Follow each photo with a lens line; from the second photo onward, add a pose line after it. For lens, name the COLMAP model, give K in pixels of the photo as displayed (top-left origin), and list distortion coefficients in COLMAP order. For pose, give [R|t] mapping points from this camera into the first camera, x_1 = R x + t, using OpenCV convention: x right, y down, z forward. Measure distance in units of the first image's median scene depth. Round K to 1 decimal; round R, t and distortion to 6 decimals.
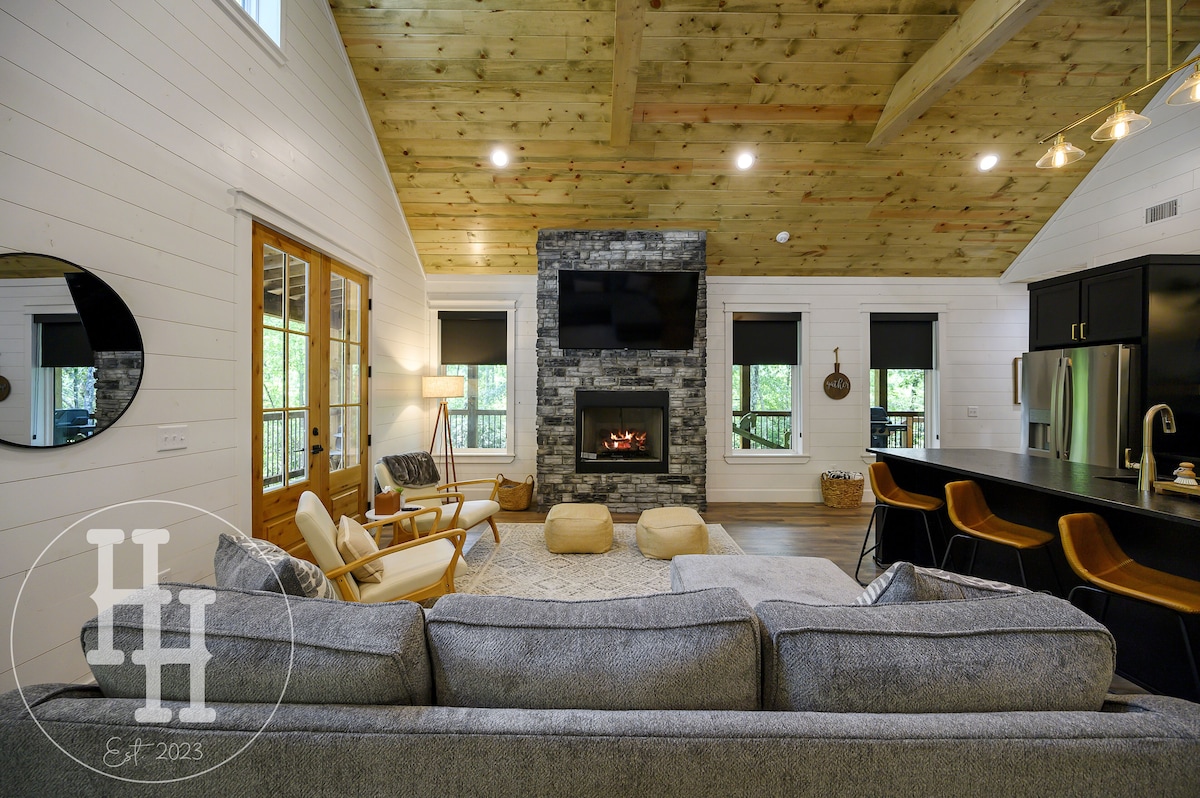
lens RADIAL K [[479.7, 0, 599.9], [0, 479.7, 399.6], [0, 0, 1]] dist [-0.001275, -0.000536]
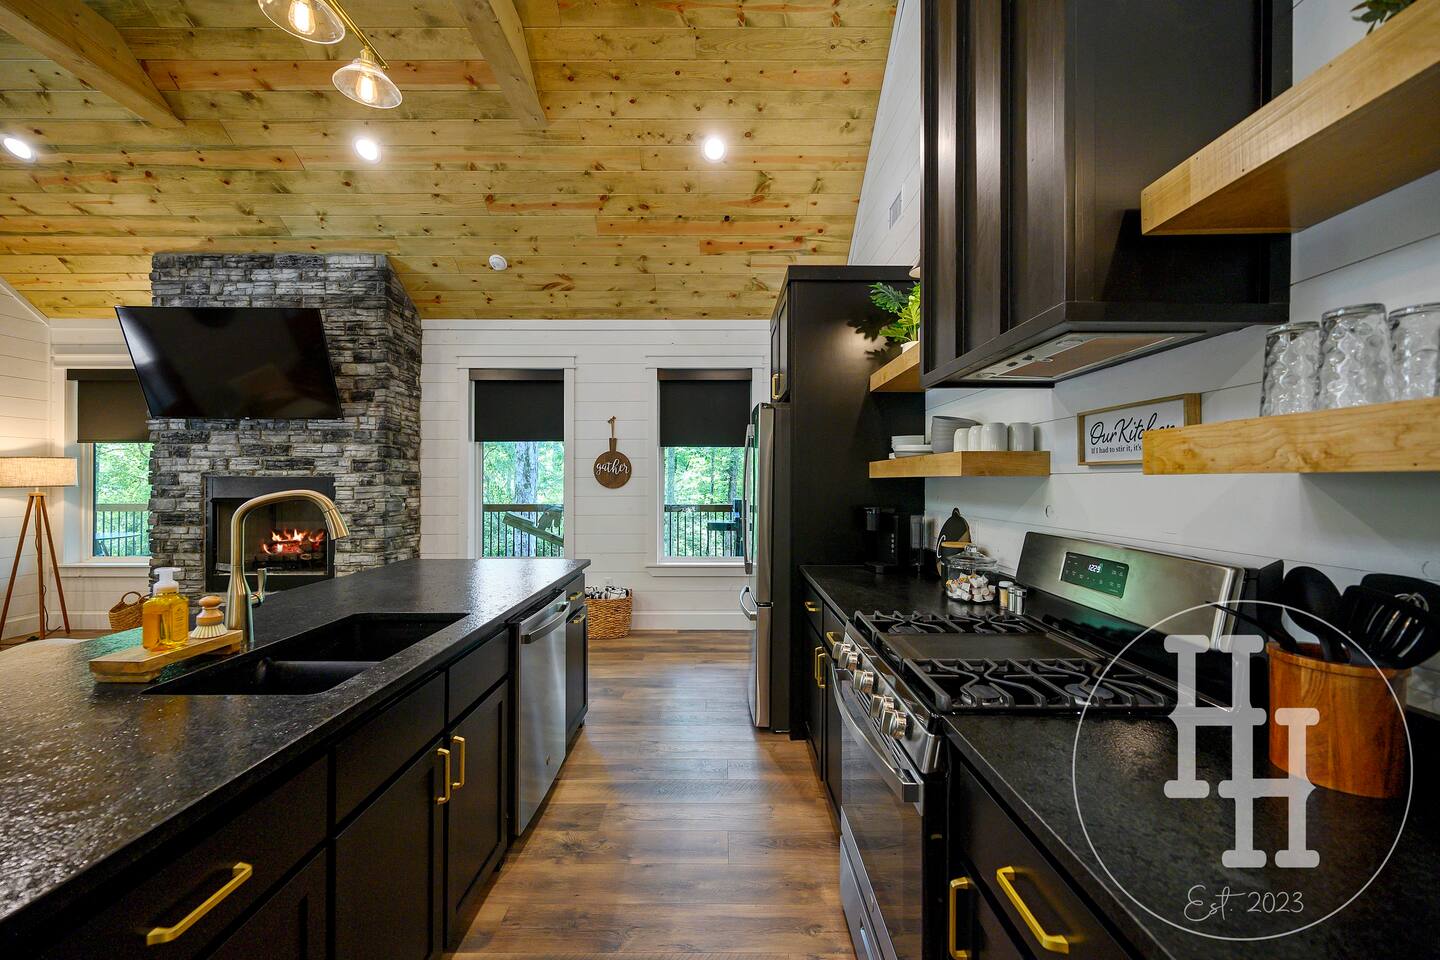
lens RADIAL K [[575.7, 0, 719.0], [0, 575.7, 490.0], [0, 0, 1]] dist [-0.001275, -0.000536]
pose [[0.999988, -0.003177, -0.003604, 0.725021], [0.003174, 0.999995, -0.000799, 0.004043], [0.003607, 0.000788, 0.999993, 0.141002]]
